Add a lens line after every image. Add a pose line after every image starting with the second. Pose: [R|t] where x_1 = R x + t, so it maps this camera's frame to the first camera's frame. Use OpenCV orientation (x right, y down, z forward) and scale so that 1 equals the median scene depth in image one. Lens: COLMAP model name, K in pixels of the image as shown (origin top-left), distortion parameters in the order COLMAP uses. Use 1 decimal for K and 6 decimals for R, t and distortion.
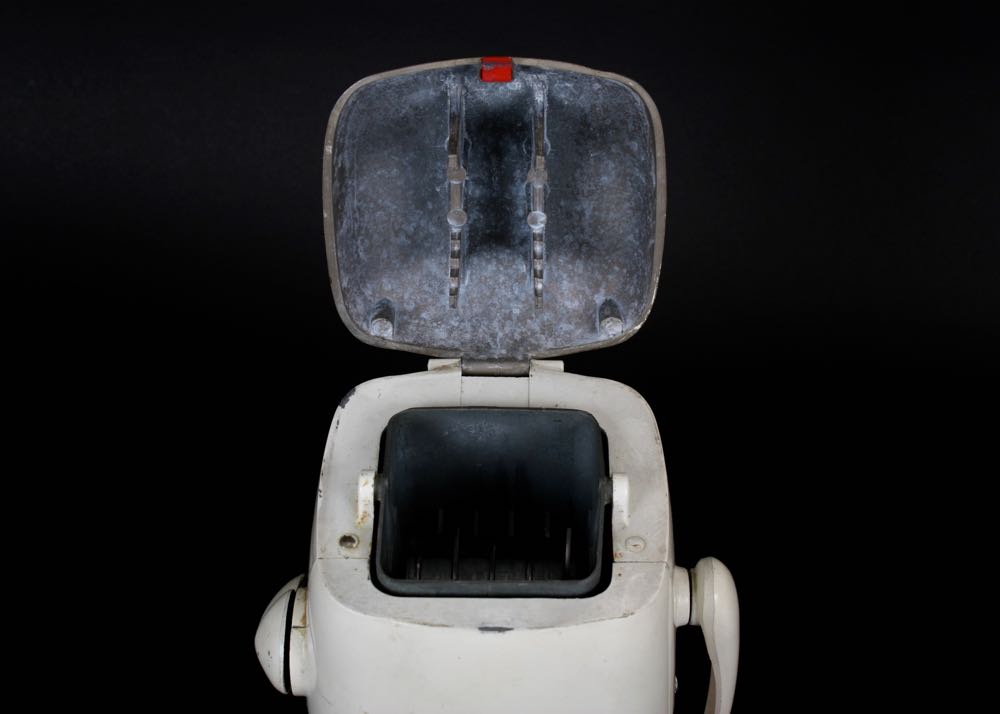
lens RADIAL K [[1904.9, 0, 521.2], [0, 1904.9, 357.5], [0, 0, 1]] dist [-0.014593, 0.041171]
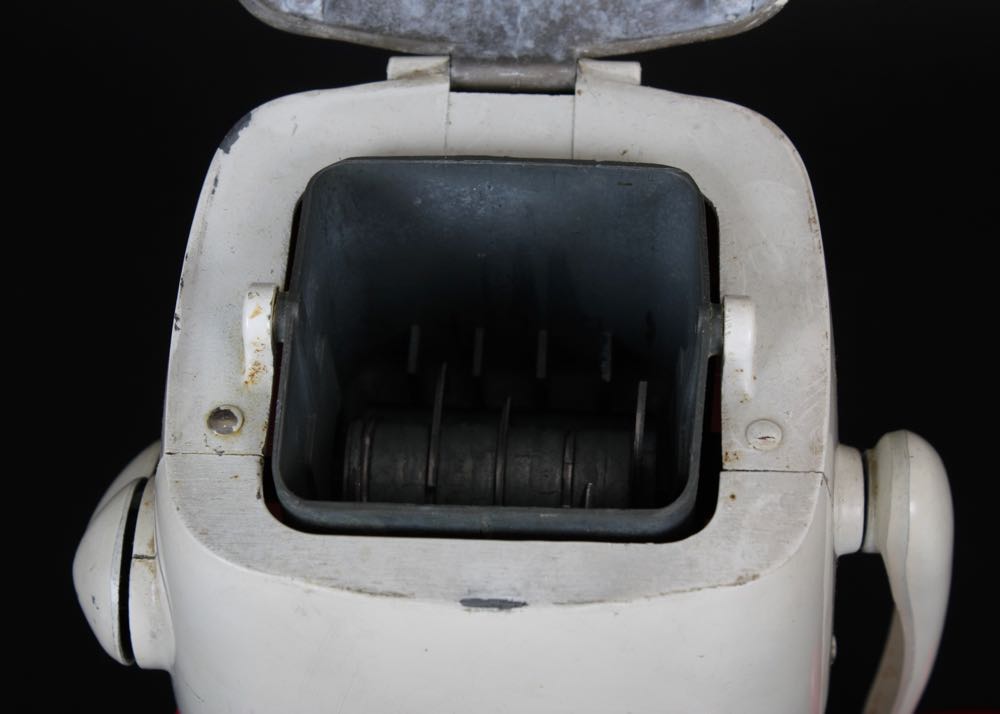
lens RADIAL K [[2509.4, 0, 480.3], [0, 2509.4, 356.2], [0, 0, 1]] dist [0.060692, 0.059787]
pose [[0.998261, 0.016874, -0.056488, 0.018916], [-0.006369, 0.983423, 0.181213, -0.045699], [0.058610, -0.180538, 0.981820, 0.295286]]
